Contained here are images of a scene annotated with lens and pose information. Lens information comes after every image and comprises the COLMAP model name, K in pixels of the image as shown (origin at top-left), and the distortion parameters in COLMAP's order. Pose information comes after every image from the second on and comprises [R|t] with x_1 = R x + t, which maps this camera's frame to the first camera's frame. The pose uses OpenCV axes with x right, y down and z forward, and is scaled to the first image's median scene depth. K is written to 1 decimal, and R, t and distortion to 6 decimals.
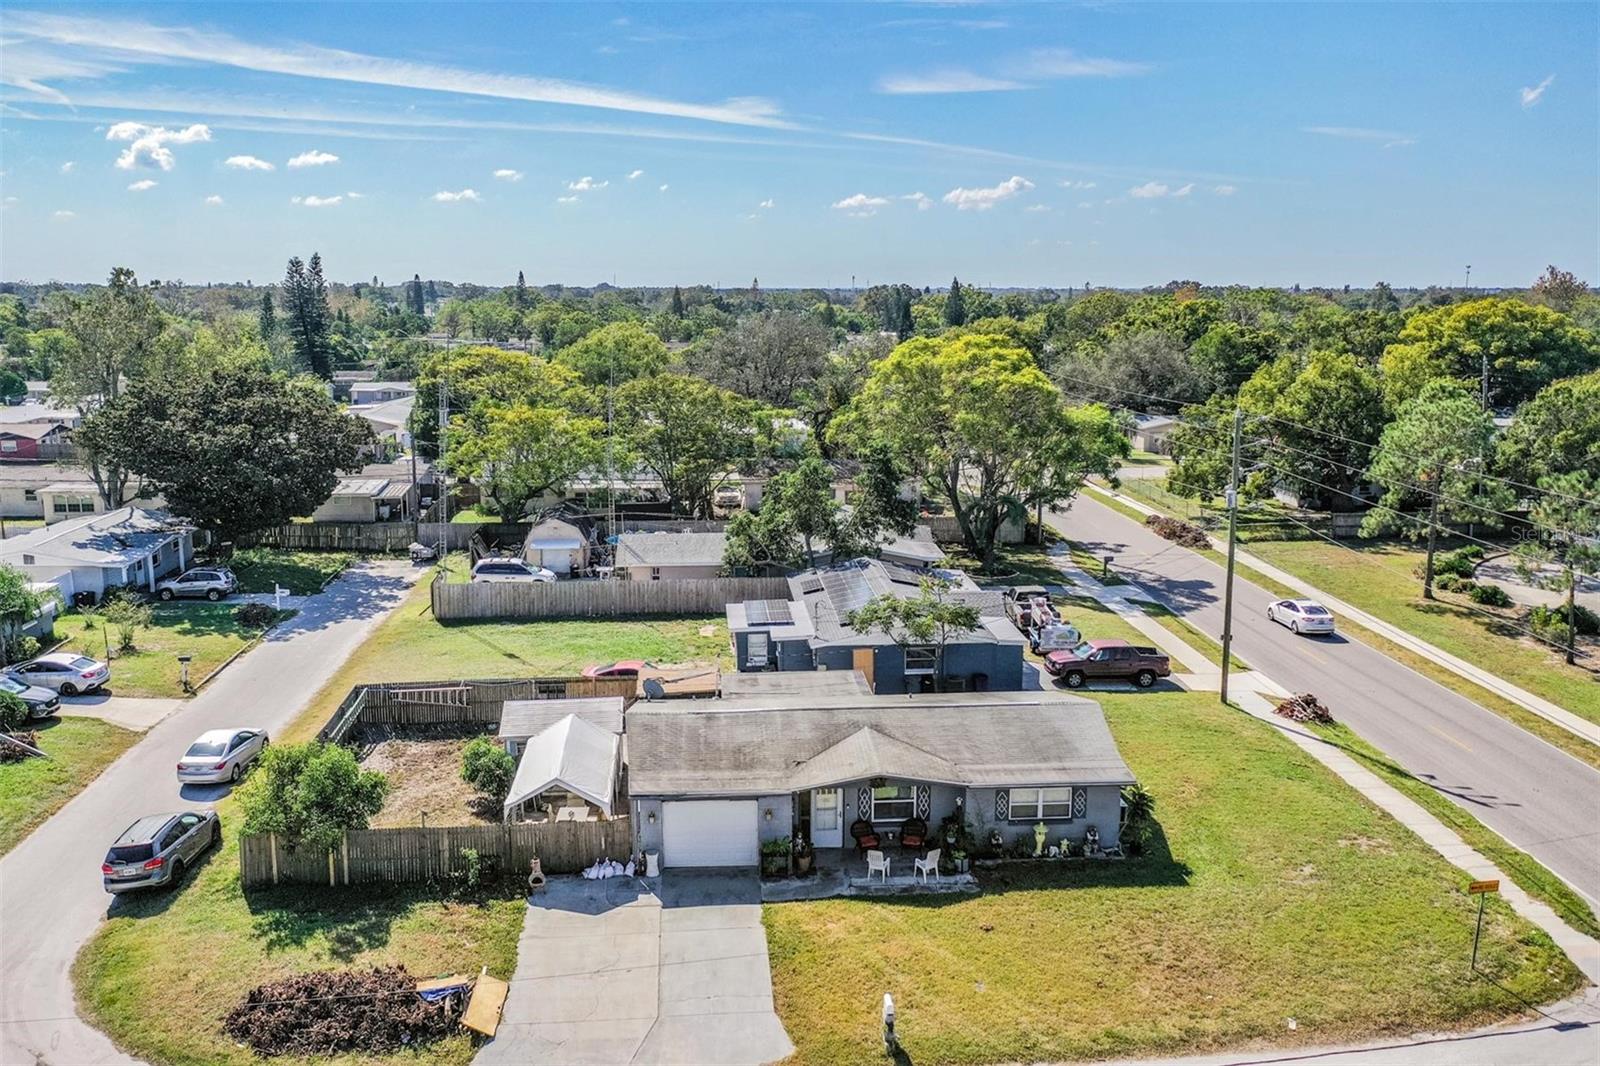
lens RADIAL K [[1361.9, 0, 800.0], [0, 1361.9, 533.0], [0, 0, 1]] dist [-0.007528, -0.009026]
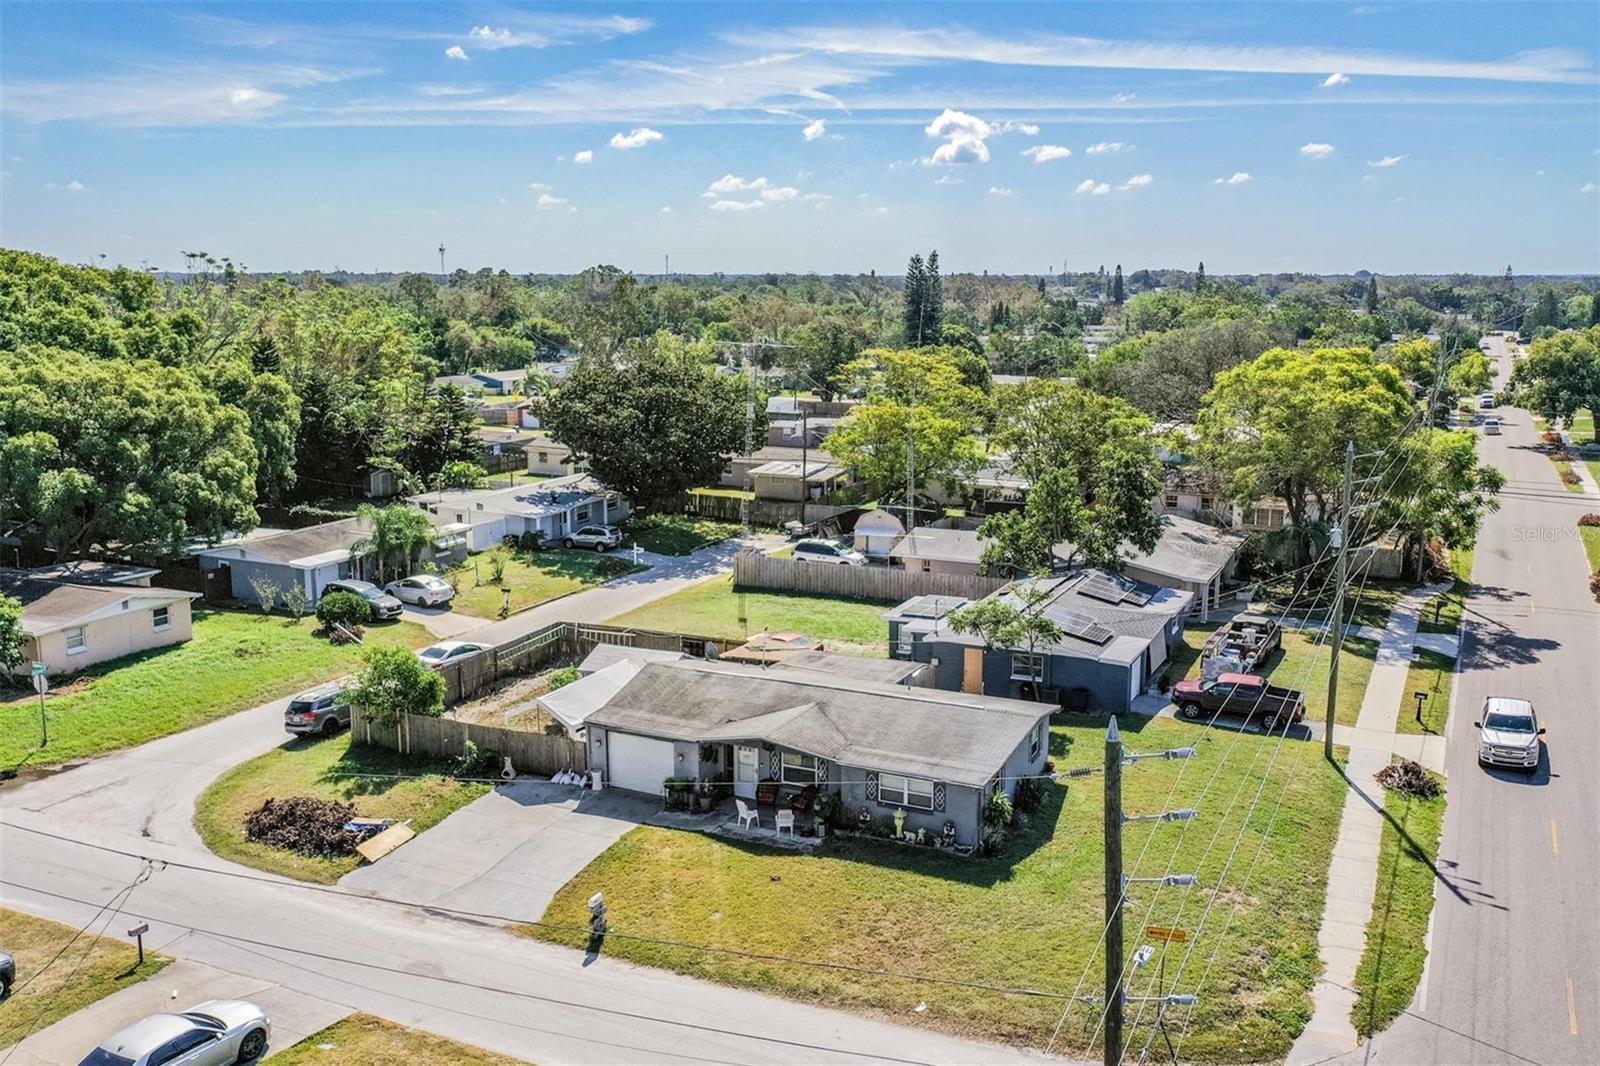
lens RADIAL K [[1416.8, 0, 800.0], [0, 1416.8, 533.0], [0, 0, 1]] dist [-0.008989, -0.008676]
pose [[0.863968, 0.089241, -0.495575, 0.660266], [-0.088452, 0.995764, 0.025109, -0.027986], [0.495717, 0.022141, 0.868202, -0.027571]]
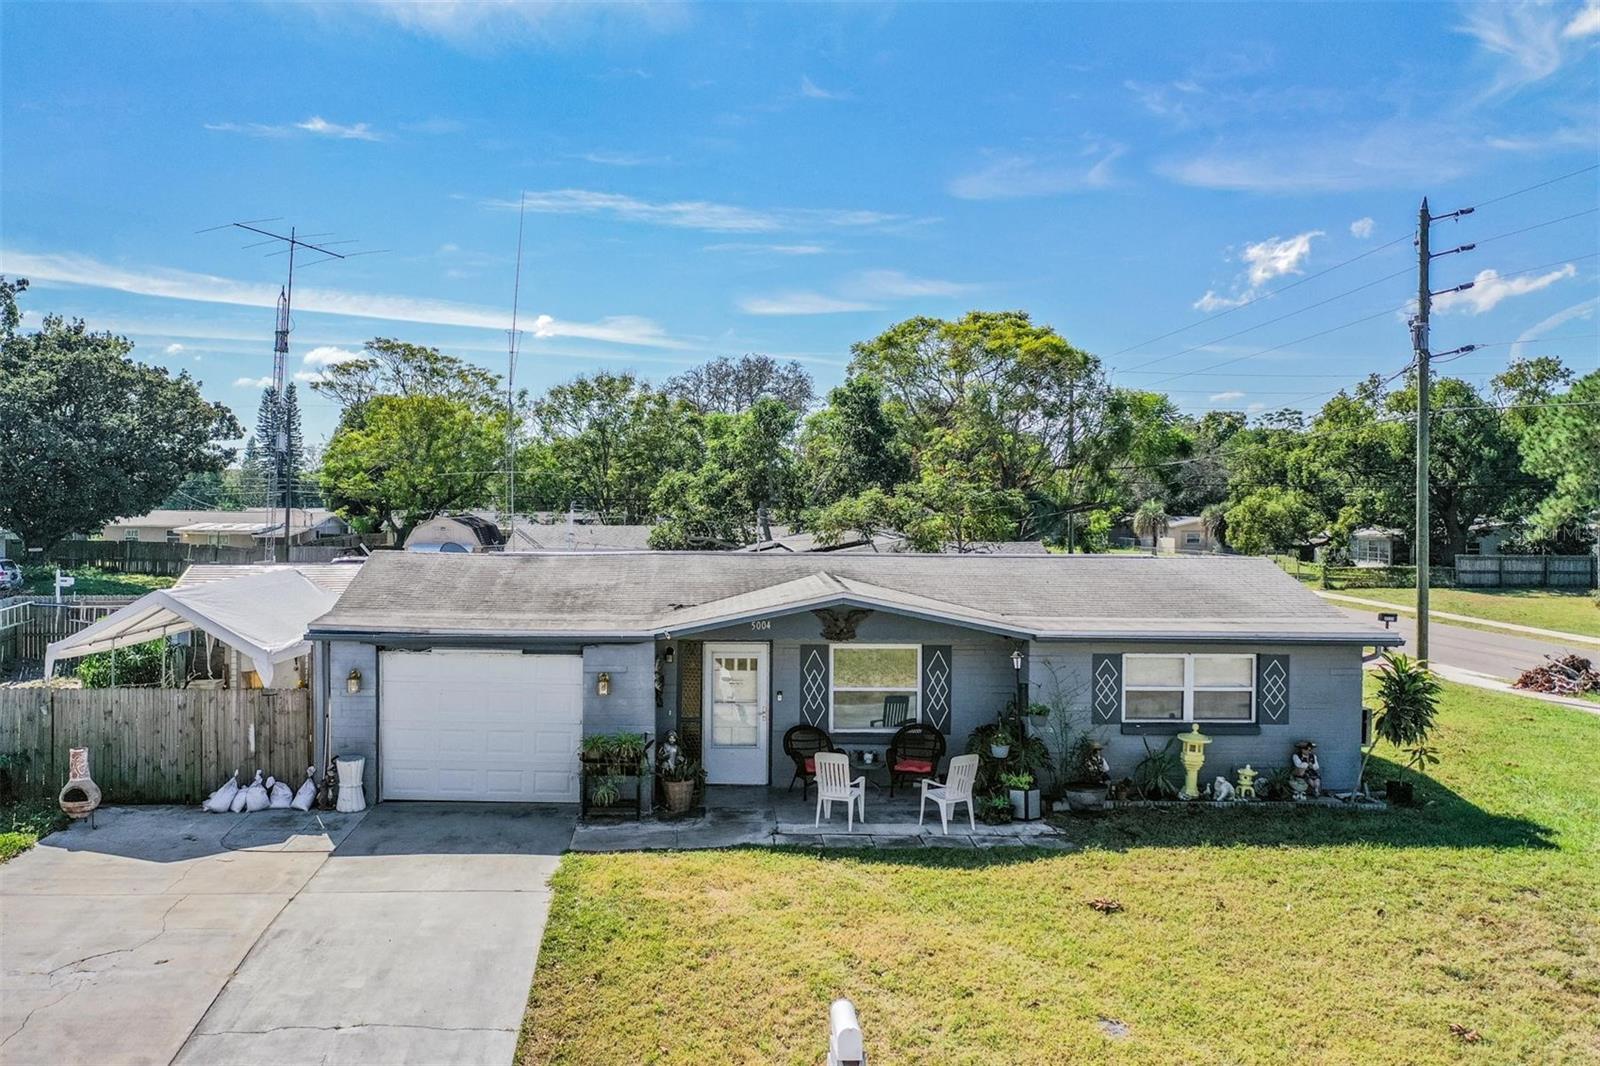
lens RADIAL K [[1318.5, 0, 714.3], [0, 1318.5, 531.3], [0, 0, 1]] dist [0.003901, 0.001997]
pose [[0.998023, 0.007157, -0.062448, 0.042306], [-0.016658, 0.988087, -0.152989, 0.222635], [0.060610, 0.153727, 0.986253, 0.545871]]
